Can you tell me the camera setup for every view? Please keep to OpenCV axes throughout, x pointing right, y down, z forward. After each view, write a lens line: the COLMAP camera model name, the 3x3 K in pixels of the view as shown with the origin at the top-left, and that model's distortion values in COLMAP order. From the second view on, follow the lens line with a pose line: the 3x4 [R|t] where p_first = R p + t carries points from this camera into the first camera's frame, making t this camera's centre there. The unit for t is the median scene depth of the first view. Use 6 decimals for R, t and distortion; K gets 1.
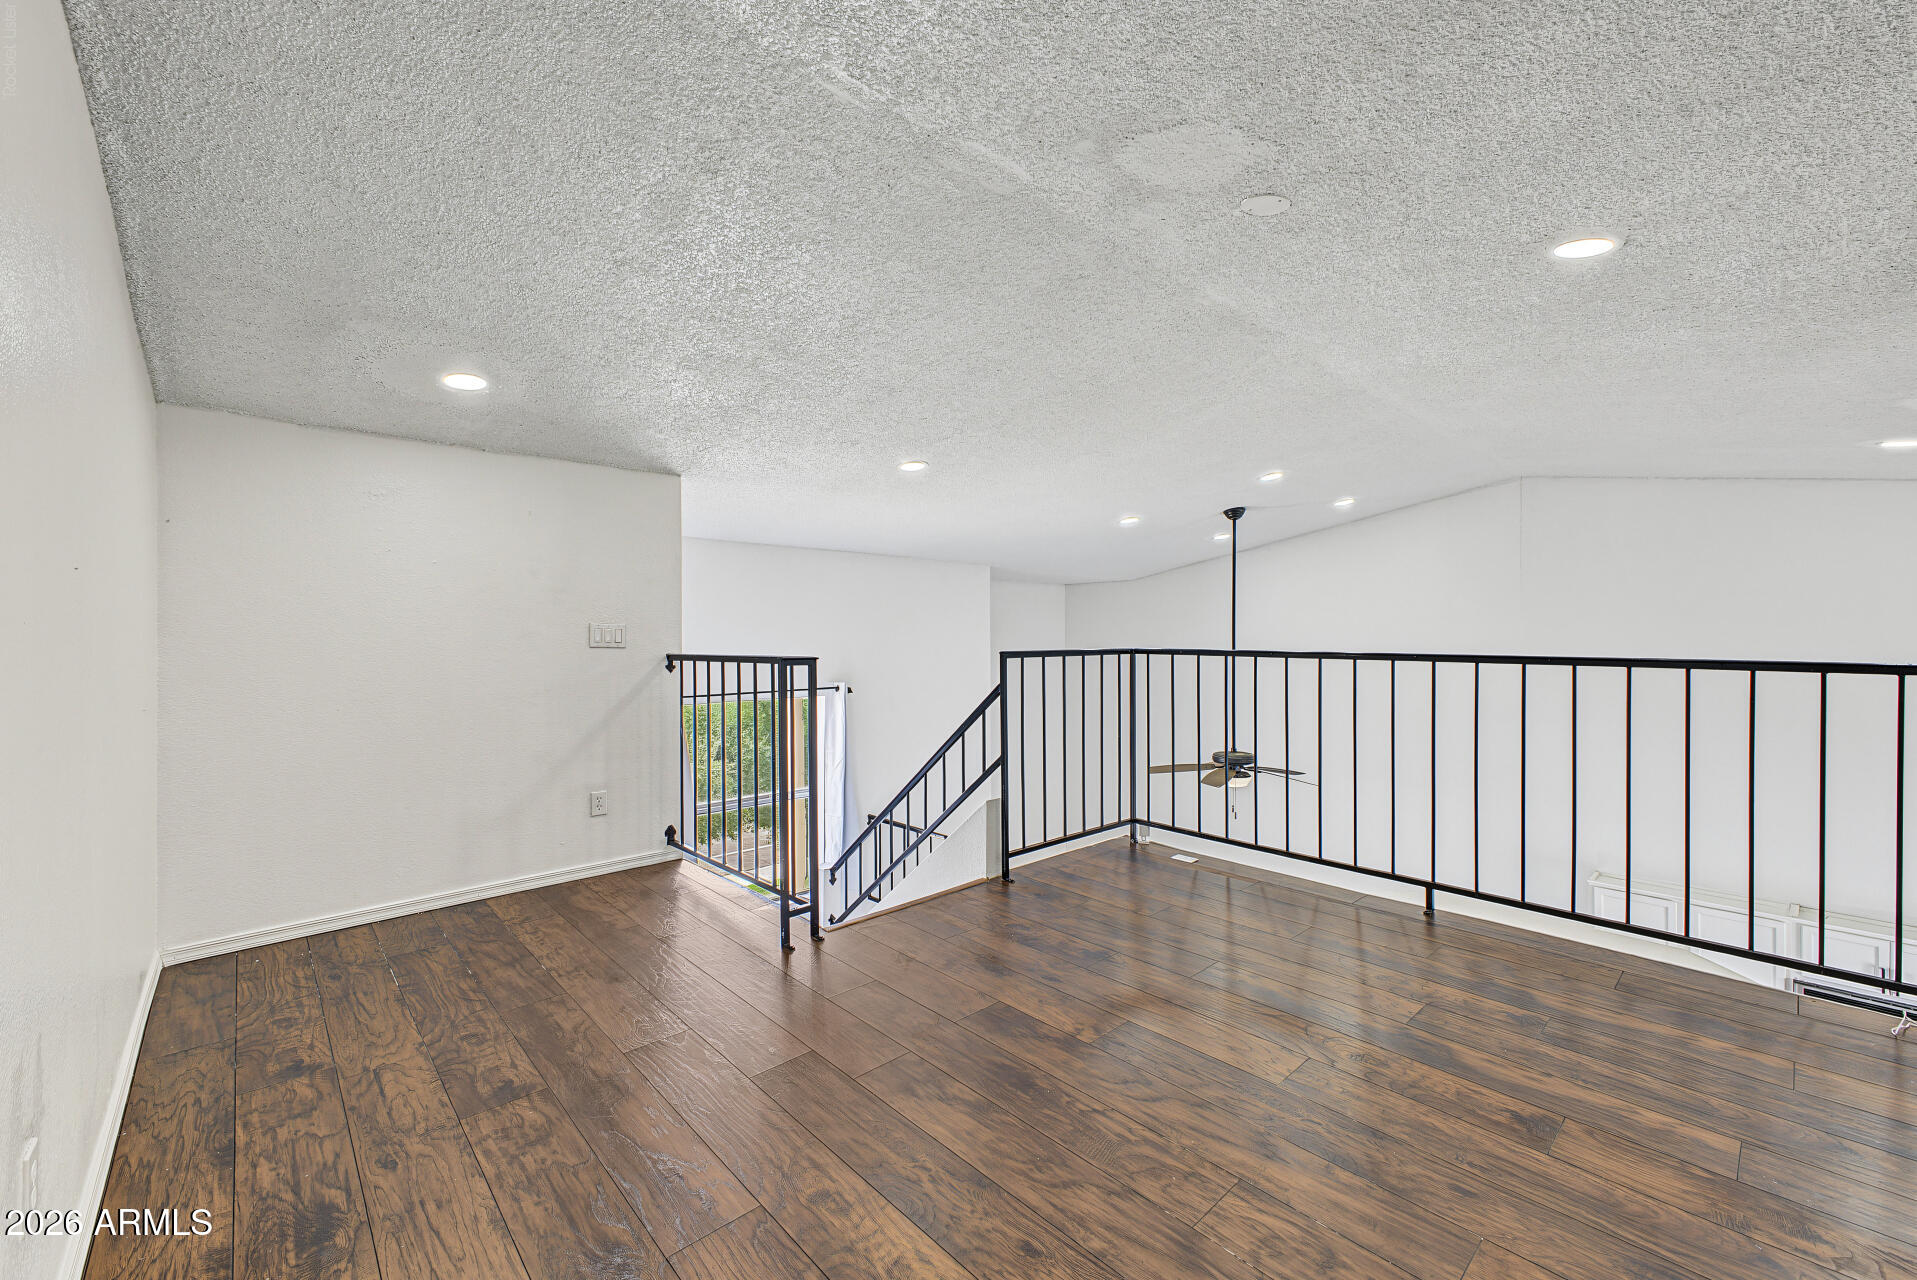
lens RADIAL K [[771.2, 0, 966.1], [0, 771.2, 625.3], [0, 0, 1]] dist [0.014842, -0.000590]
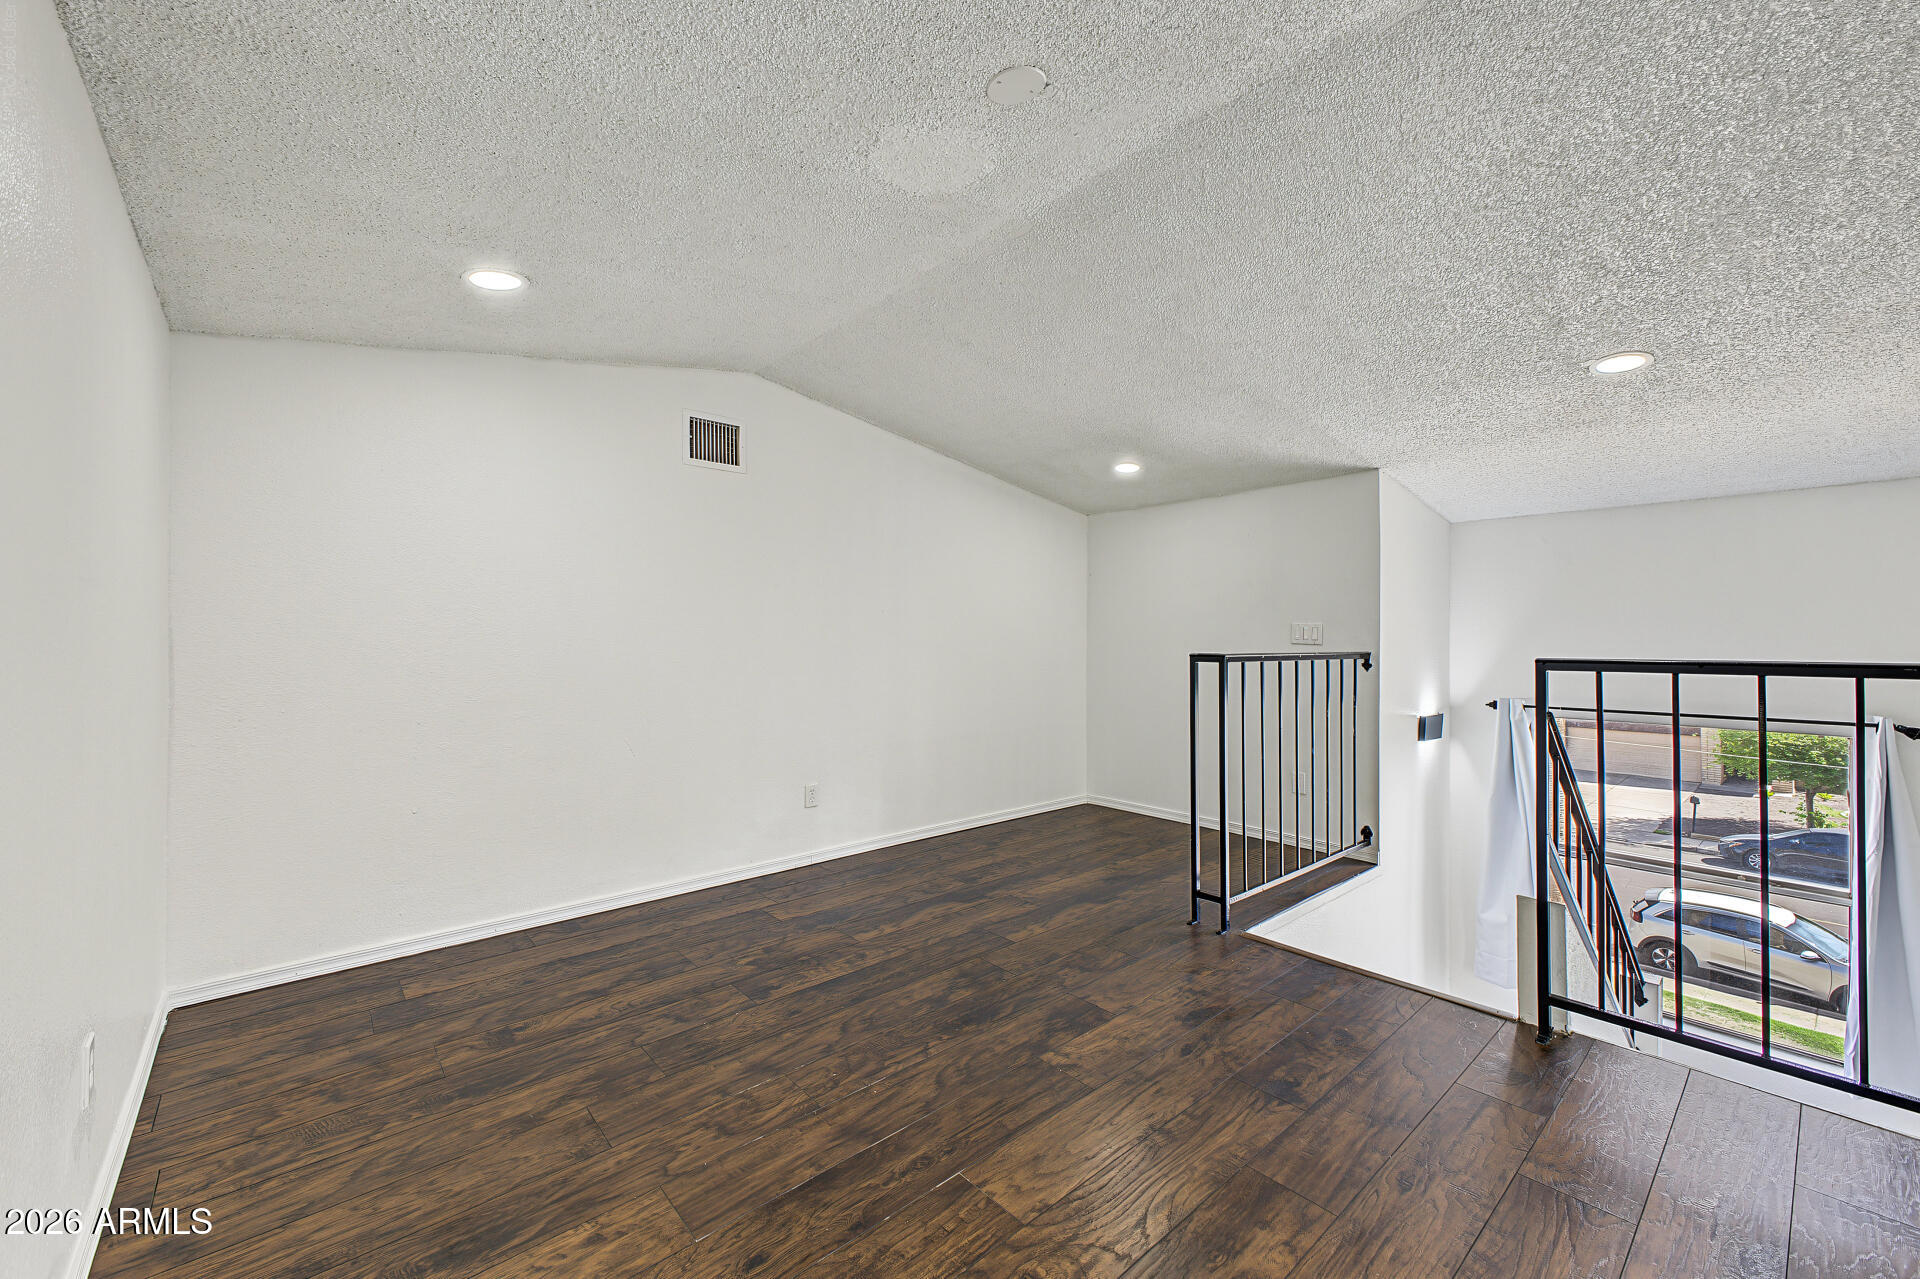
lens RADIAL K [[765.3, 0, 969.7], [0, 765.3, 649.2], [0, 0, 1]] dist [0.013331, -0.000319]
pose [[-0.034437, 0.016004, -0.999279, 1.273450], [0.018242, 0.999715, 0.015383, 0.018863], [0.999240, -0.017699, -0.034719, 1.099400]]
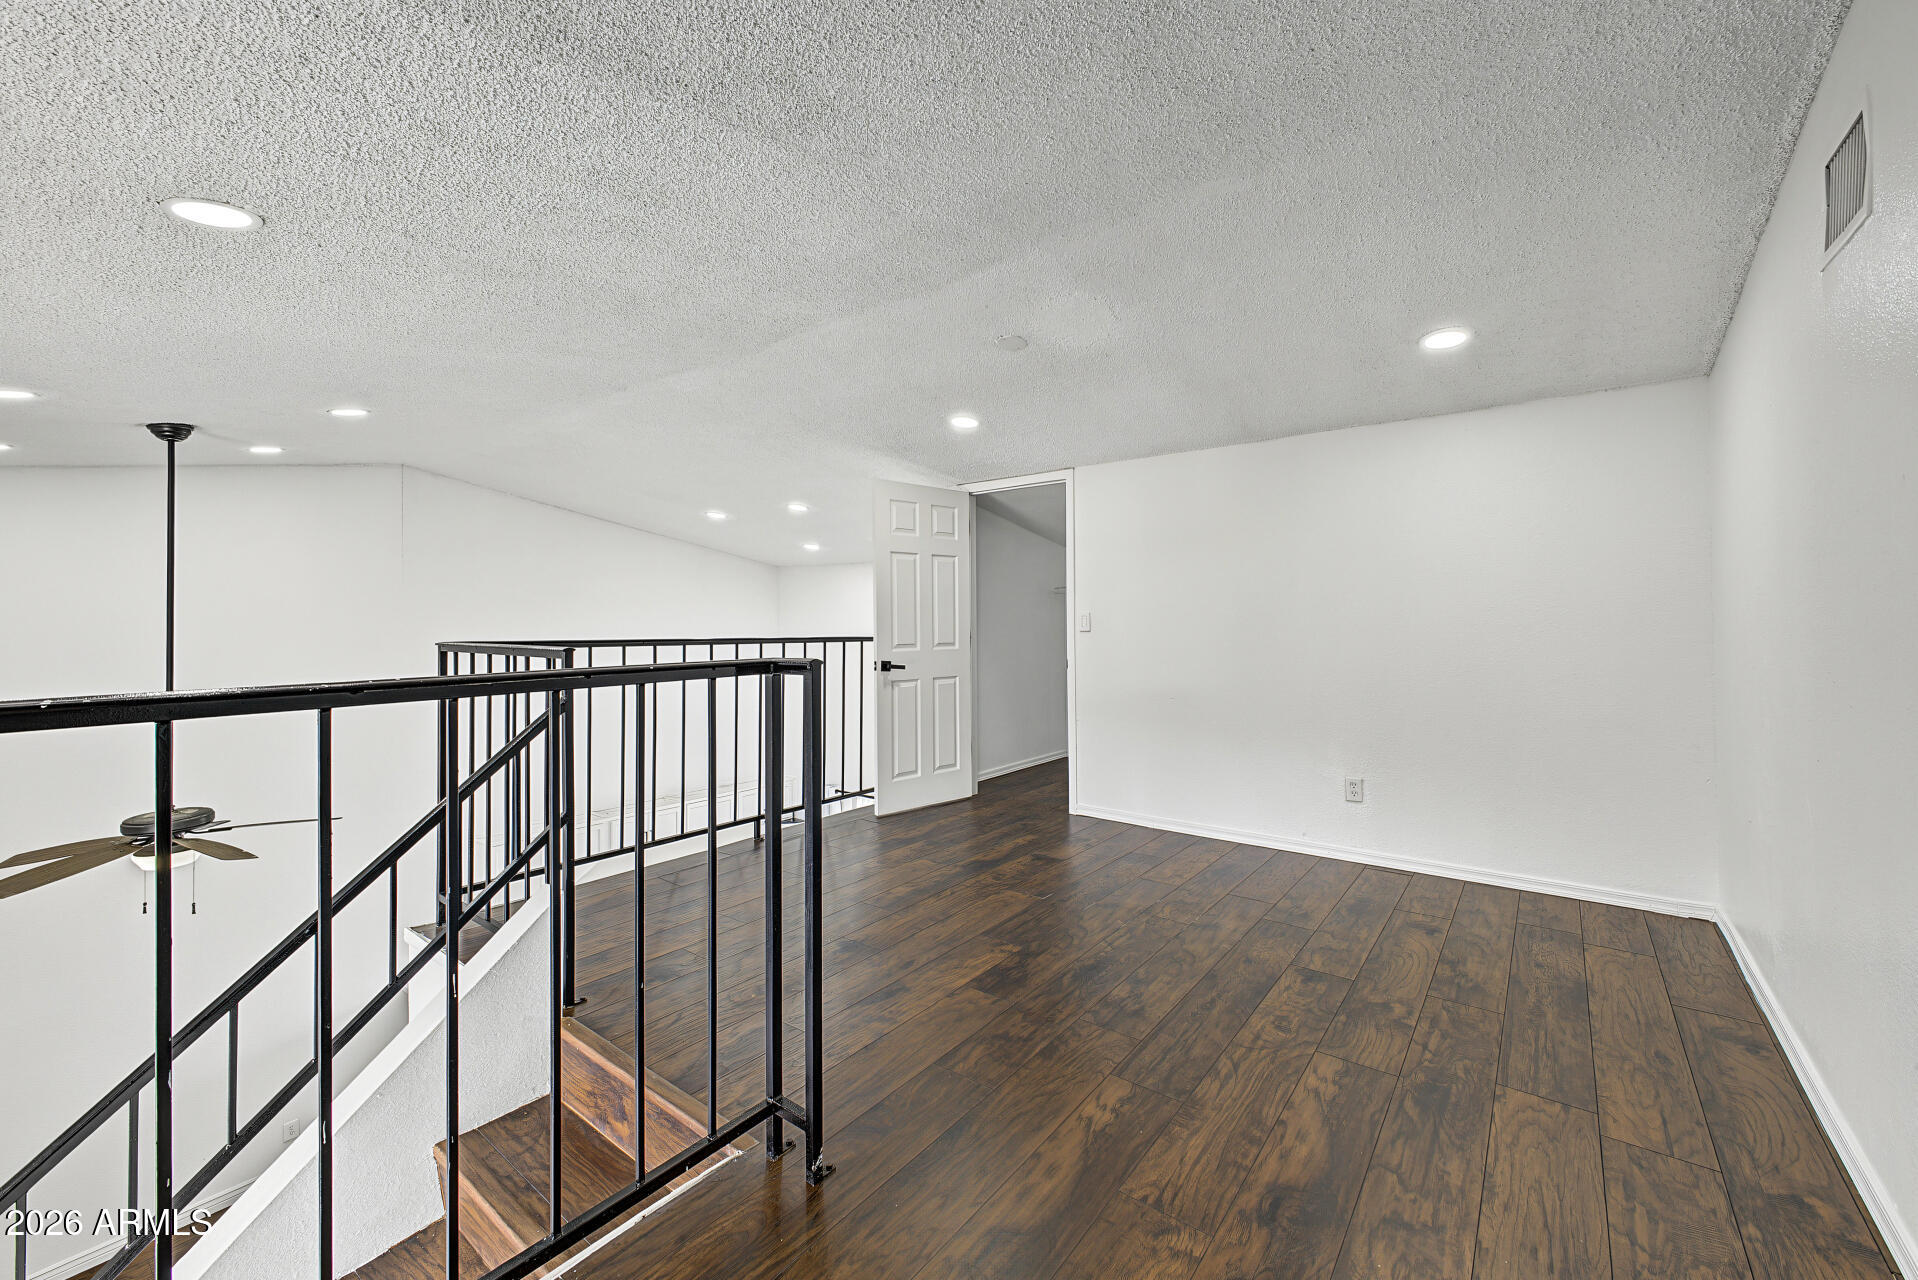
lens RADIAL K [[754.1, 0, 964.8], [0, 754.1, 613.7], [0, 0, 1]] dist [0.016463, -0.000142]
pose [[-0.156028, 0.013005, 0.987667, -1.205474], [-0.010413, 0.999836, -0.014811, 0.018925], [-0.987698, -0.012596, -0.155867, 1.485690]]
